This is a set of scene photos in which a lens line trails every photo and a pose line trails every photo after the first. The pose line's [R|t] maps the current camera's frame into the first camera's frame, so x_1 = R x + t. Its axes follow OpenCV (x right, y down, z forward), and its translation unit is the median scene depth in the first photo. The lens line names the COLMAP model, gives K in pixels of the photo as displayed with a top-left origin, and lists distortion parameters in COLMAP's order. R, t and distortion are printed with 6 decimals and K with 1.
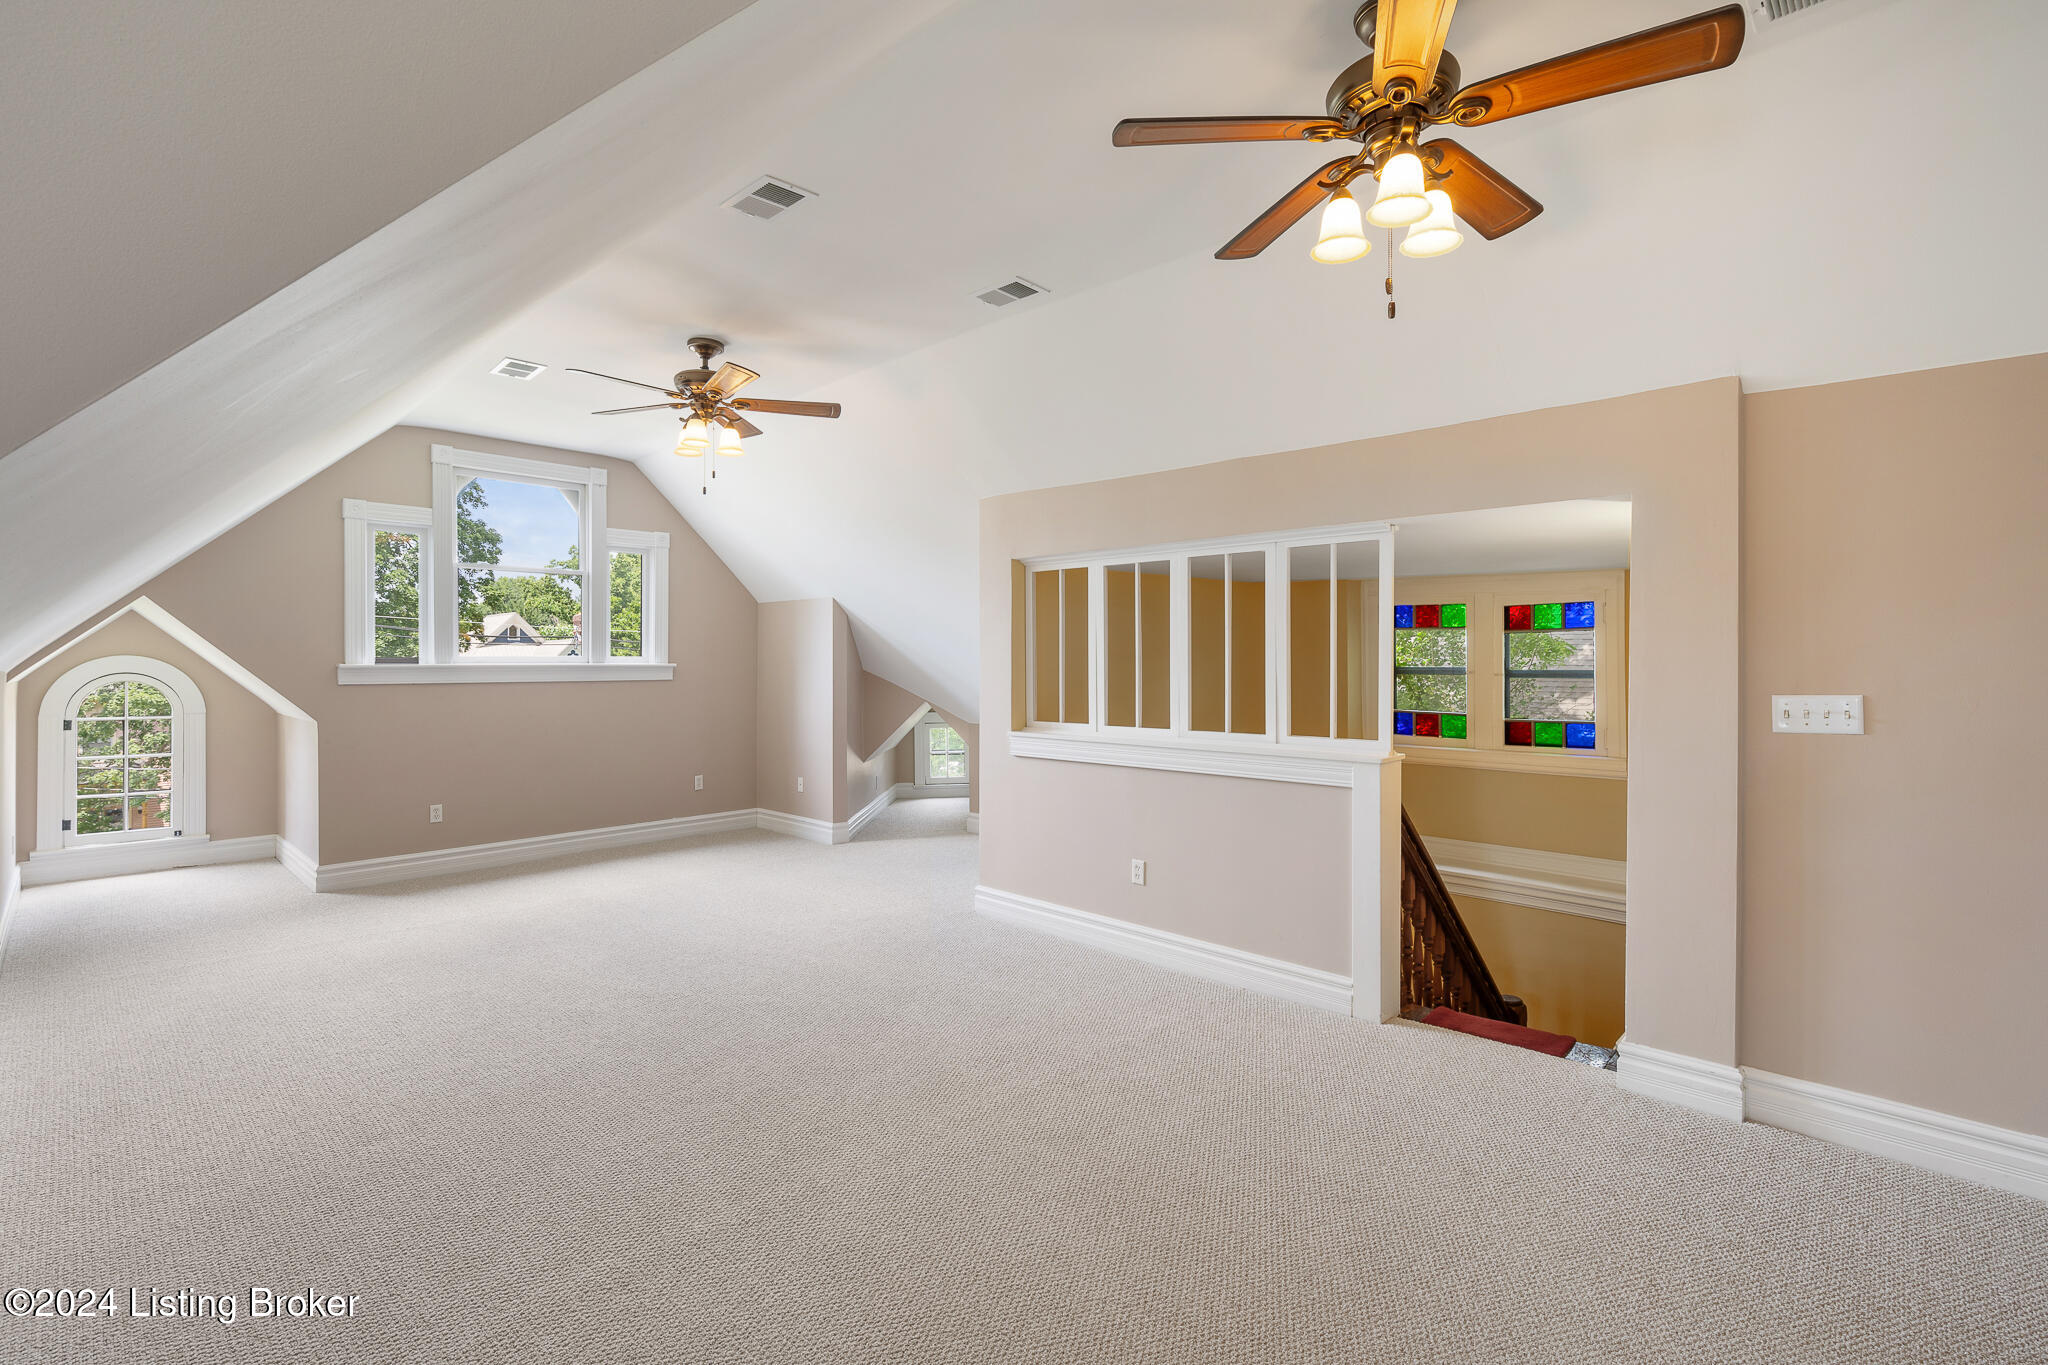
lens RADIAL K [[944.1, 0, 1035.7], [0, 944.1, 676.6], [0, 0, 1]] dist [0.000367, -0.000398]
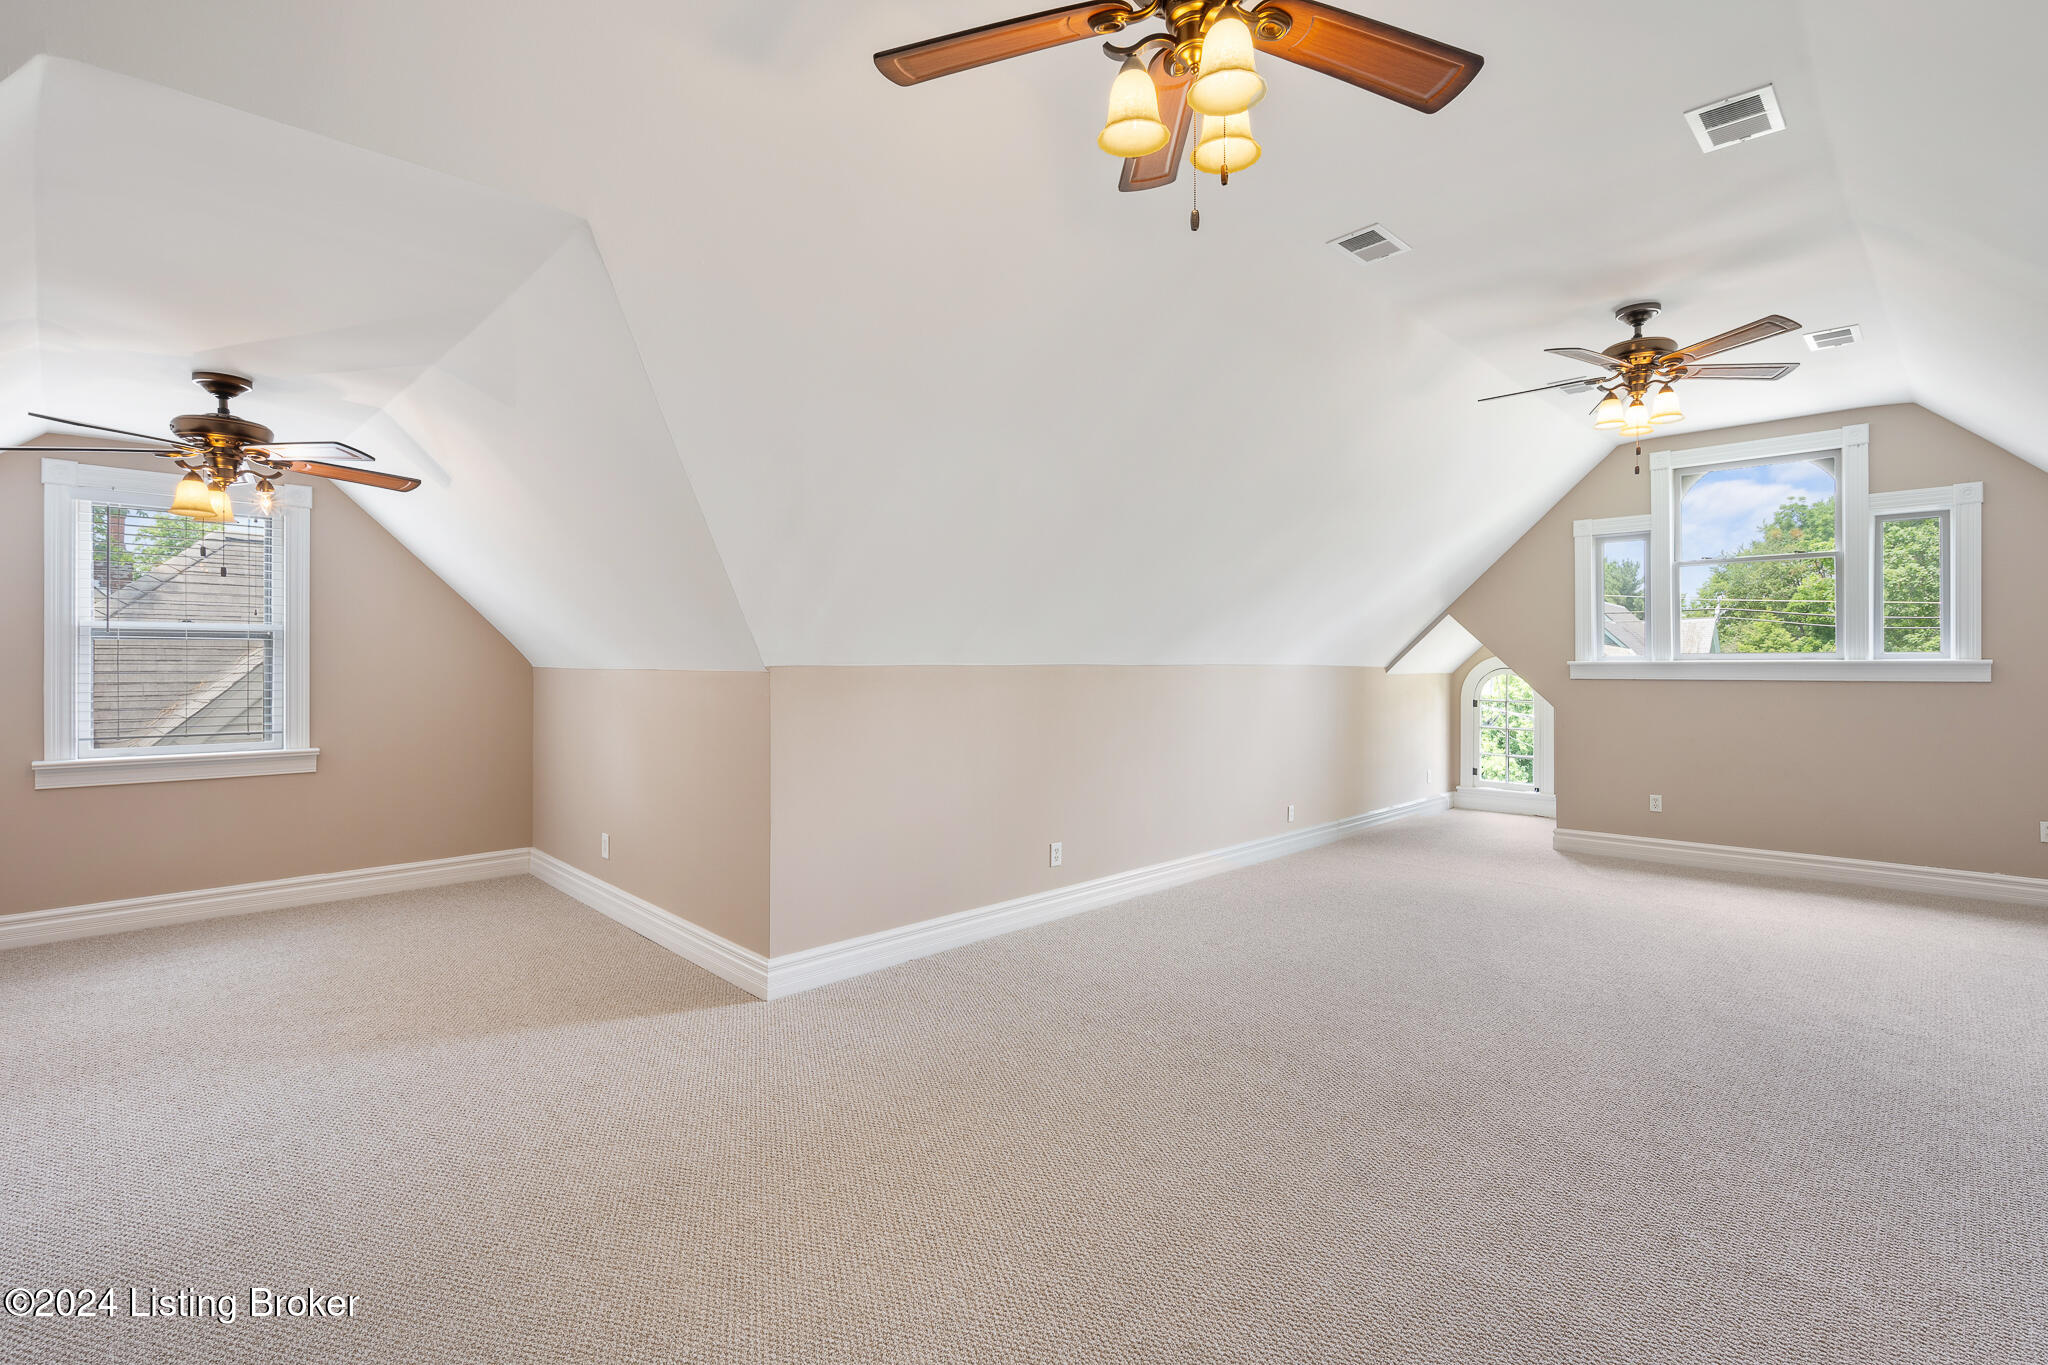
lens RADIAL K [[944.1, 0, 1035.9], [0, 944.1, 668.3], [0, 0, 1]] dist [0.000367, -0.000398]
pose [[-0.038370, 0.007522, -0.999235, 0.441662], [-0.006185, 0.999951, 0.007765, -0.009614], [0.999244, 0.006478, -0.038322, 0.349381]]
